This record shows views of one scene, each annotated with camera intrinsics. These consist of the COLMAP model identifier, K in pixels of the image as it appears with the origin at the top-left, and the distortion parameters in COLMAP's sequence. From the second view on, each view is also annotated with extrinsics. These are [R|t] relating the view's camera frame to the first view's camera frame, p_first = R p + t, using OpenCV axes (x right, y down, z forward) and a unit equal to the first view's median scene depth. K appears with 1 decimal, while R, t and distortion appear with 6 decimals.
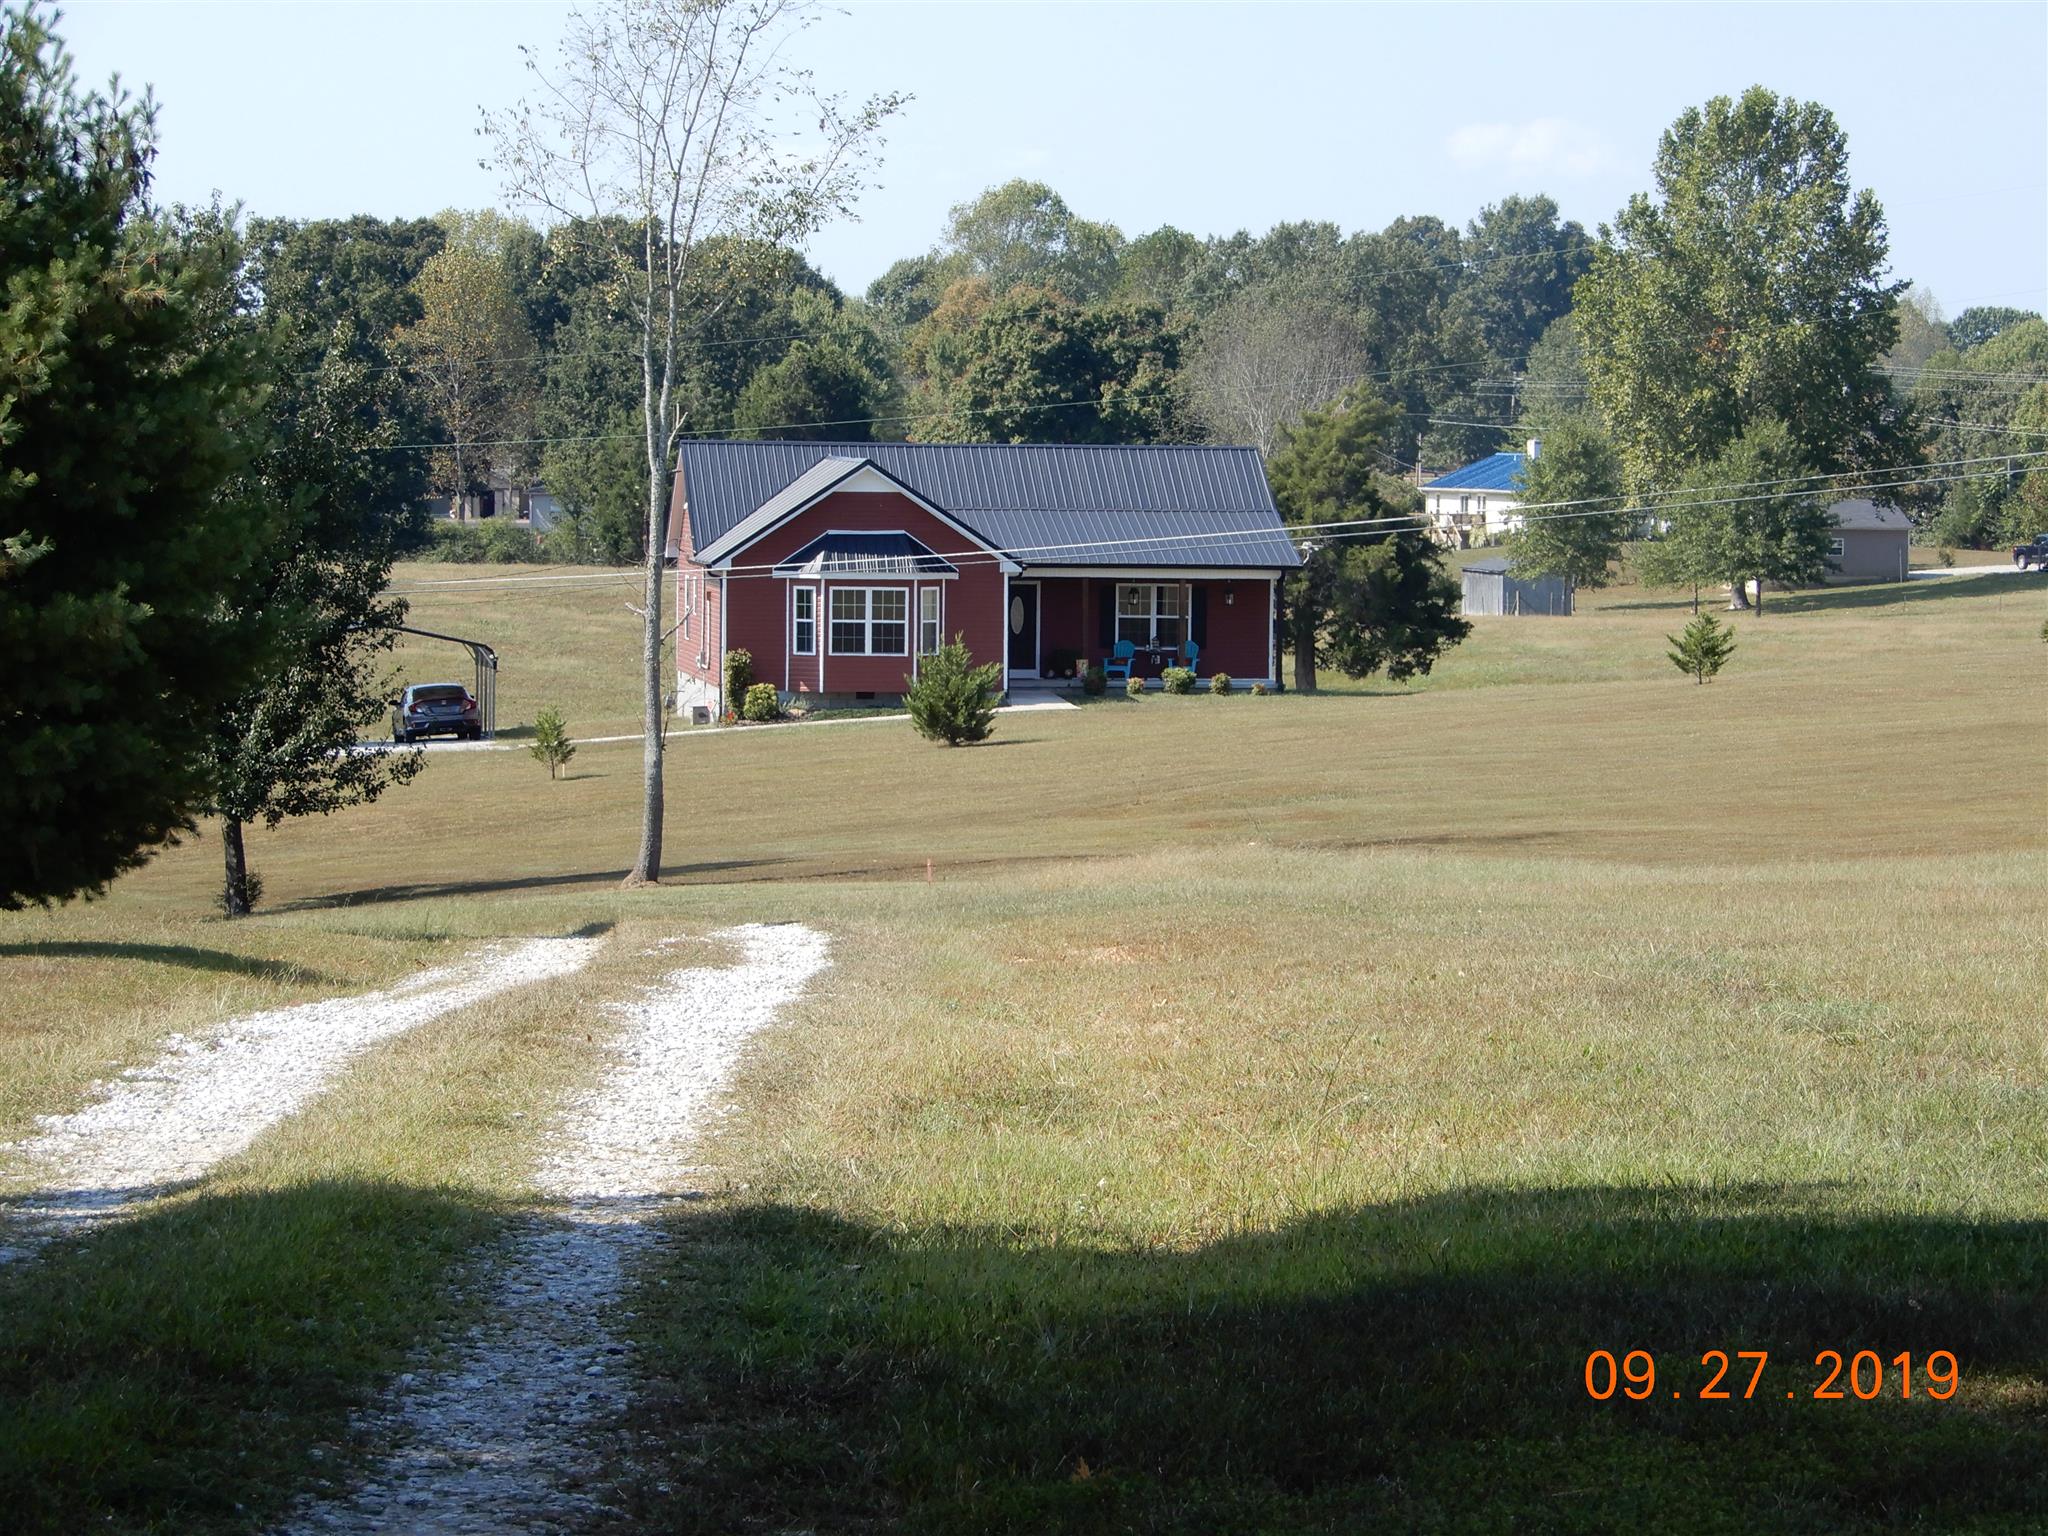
lens RADIAL K [[6765.1, 0, 1024.0], [0, 6765.1, 768.0], [0, 0, 1]] dist [-0.065252, -0.334829]
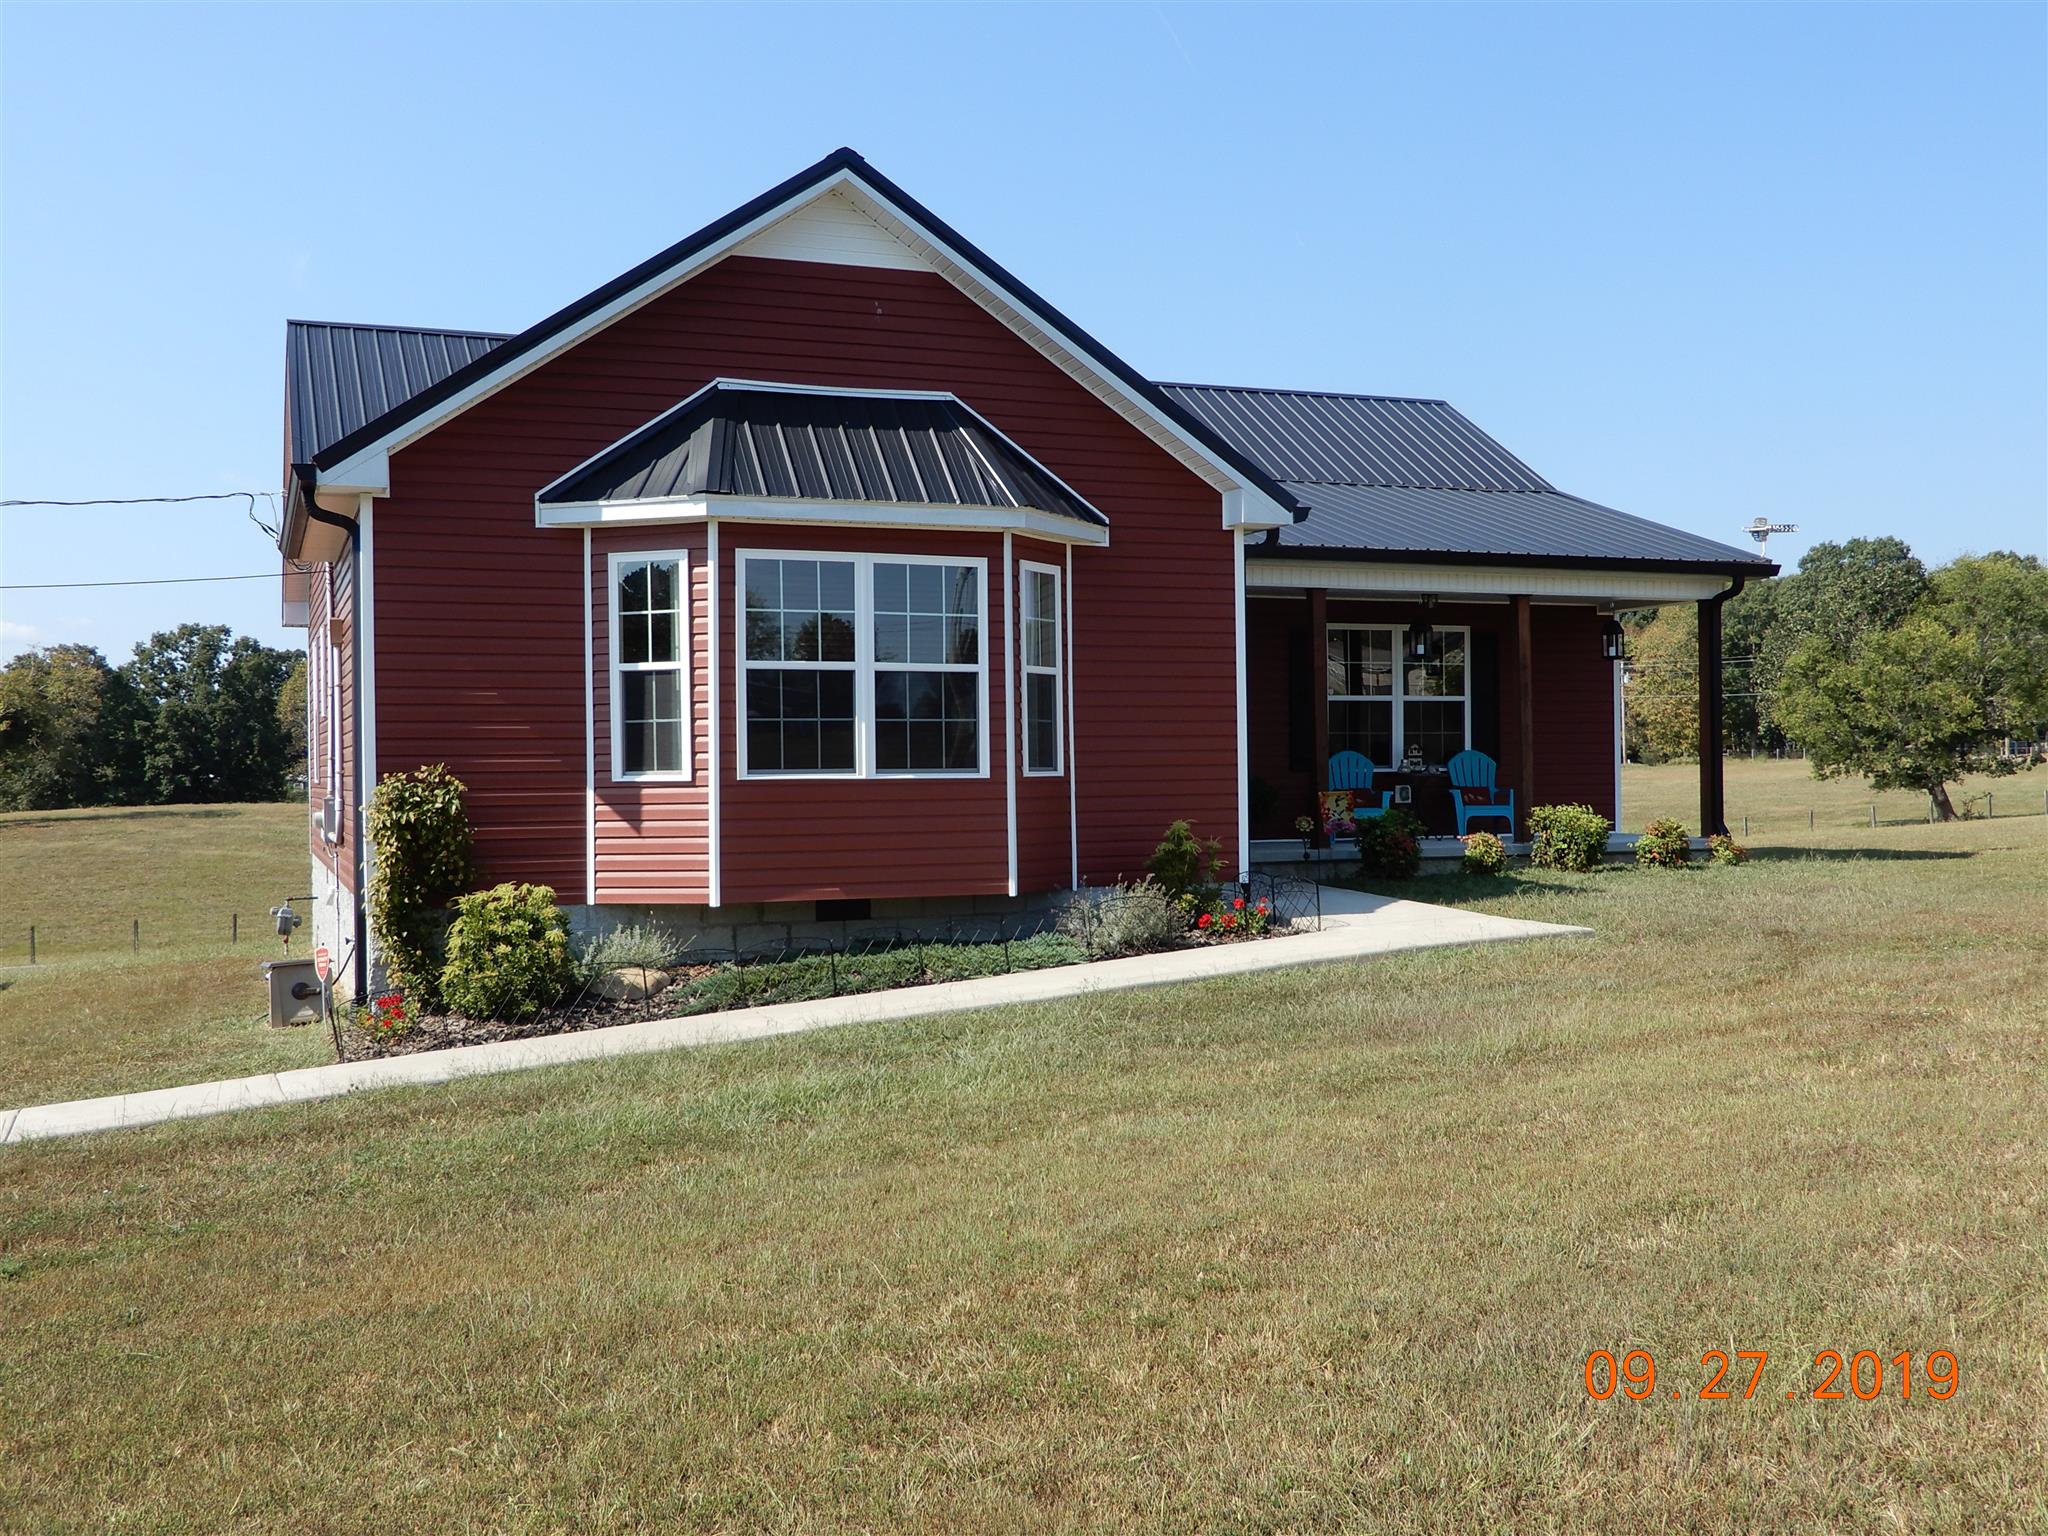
lens RADIAL K [[1997.9, 0, 1024.0], [0, 1997.9, 768.0], [0, 0, 1]] dist [0.002687, 0.004893]
pose [[0.972159, -0.021207, 0.233359, -0.036272], [0.034183, 0.998077, -0.051702, -0.011980], [-0.231814, 0.058239, 0.971015, 0.892427]]
